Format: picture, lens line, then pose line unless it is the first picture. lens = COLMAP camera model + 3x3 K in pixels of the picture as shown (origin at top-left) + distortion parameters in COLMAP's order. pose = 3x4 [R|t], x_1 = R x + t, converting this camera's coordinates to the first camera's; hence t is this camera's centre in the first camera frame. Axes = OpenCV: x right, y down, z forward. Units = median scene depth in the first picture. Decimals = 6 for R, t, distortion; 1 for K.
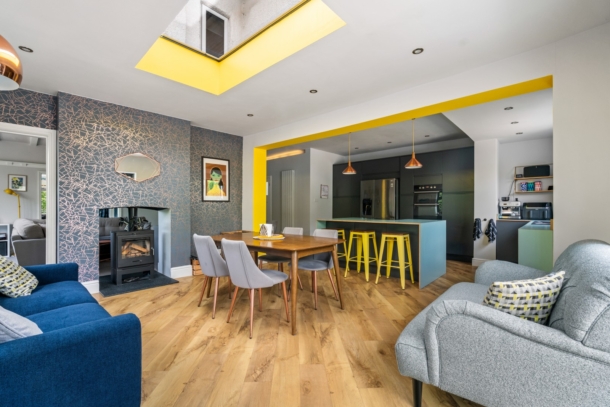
lens RADIAL K [[265.7, 0, 301.5], [0, 265.7, 205.1], [0, 0, 1]] dist [-0.001378, 0.000149]
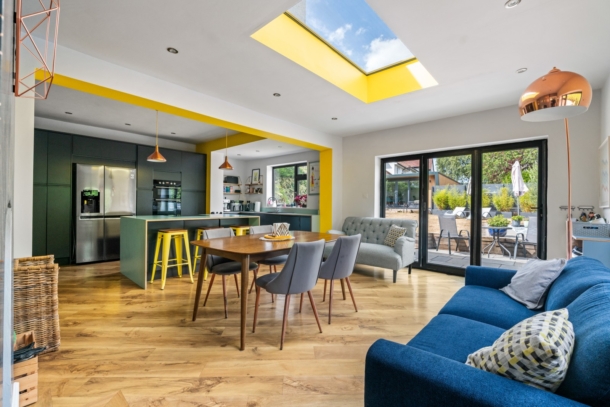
lens RADIAL K [[265.7, 0, 306.9], [0, 265.7, 203.1], [0, 0, 1]] dist [-0.001378, 0.000149]
pose [[-0.012091, 0.000290, 0.999927, -0.648526], [-0.016035, 0.999871, -0.000484, 0.001594], [-0.999798, -0.016040, -0.012085, 0.572026]]
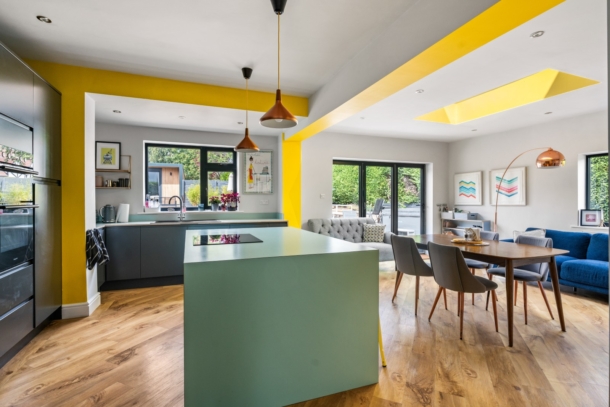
lens RADIAL K [[298.4, 0, 305.6], [0, 298.4, 200.6], [0, 0, 1]] dist [0.002291, -0.000067]
pose [[-0.899212, -0.004124, 0.437494, -0.044759], [-0.004436, 0.999990, 0.000308, -0.014487], [-0.437491, -0.001664, -0.899221, 1.385167]]
